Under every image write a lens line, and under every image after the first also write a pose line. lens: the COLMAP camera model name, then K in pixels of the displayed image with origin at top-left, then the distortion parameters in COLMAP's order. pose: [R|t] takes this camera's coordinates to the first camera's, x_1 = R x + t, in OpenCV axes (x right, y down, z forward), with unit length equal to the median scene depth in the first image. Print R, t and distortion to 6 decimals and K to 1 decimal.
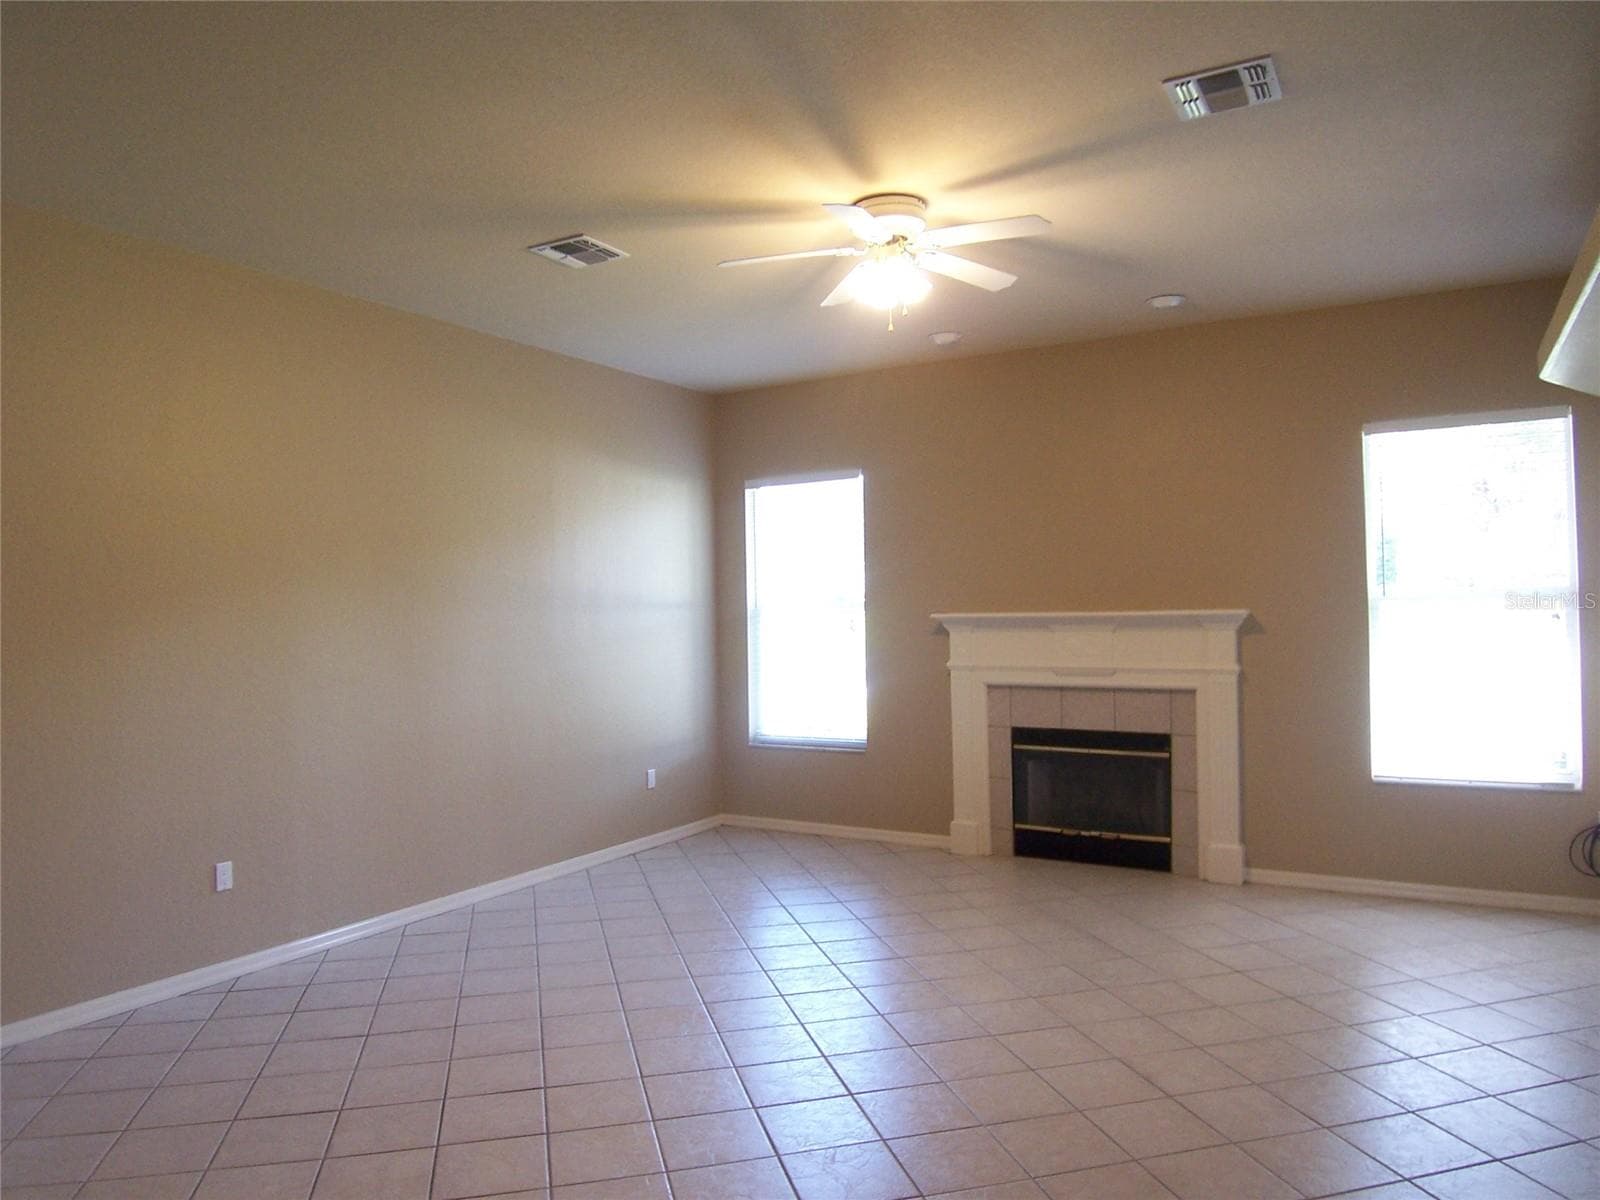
lens RADIAL K [[1091.7, 0, 800.0], [0, 1091.7, 600.0], [0, 0, 1]] dist [0.004170, 0.000692]
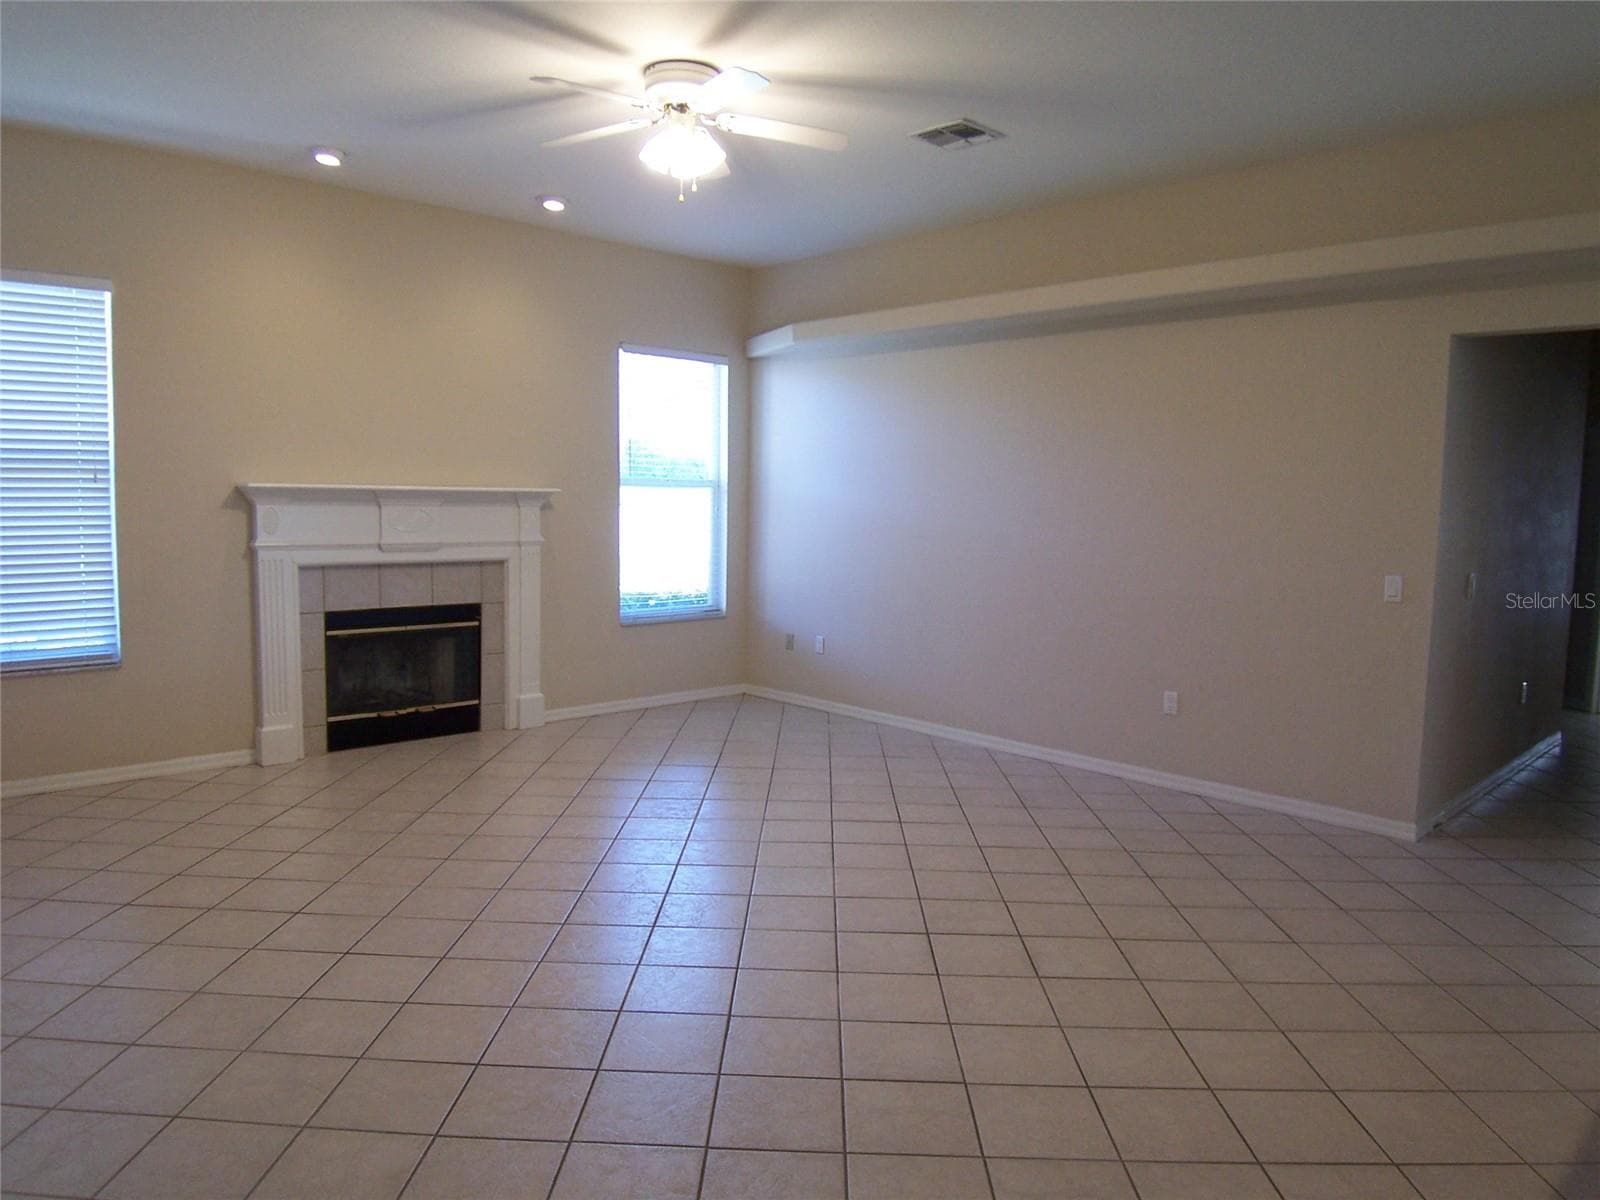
lens RADIAL K [[1082.8, 0, 800.0], [0, 1082.8, 600.0], [0, 0, 1]] dist [-0.043804, -0.001655]
pose [[0.291594, -0.070232, 0.953961, -0.567068], [-0.033389, 0.995946, 0.083529, 0.020955], [-0.955959, -0.056208, 0.288066, 0.394833]]
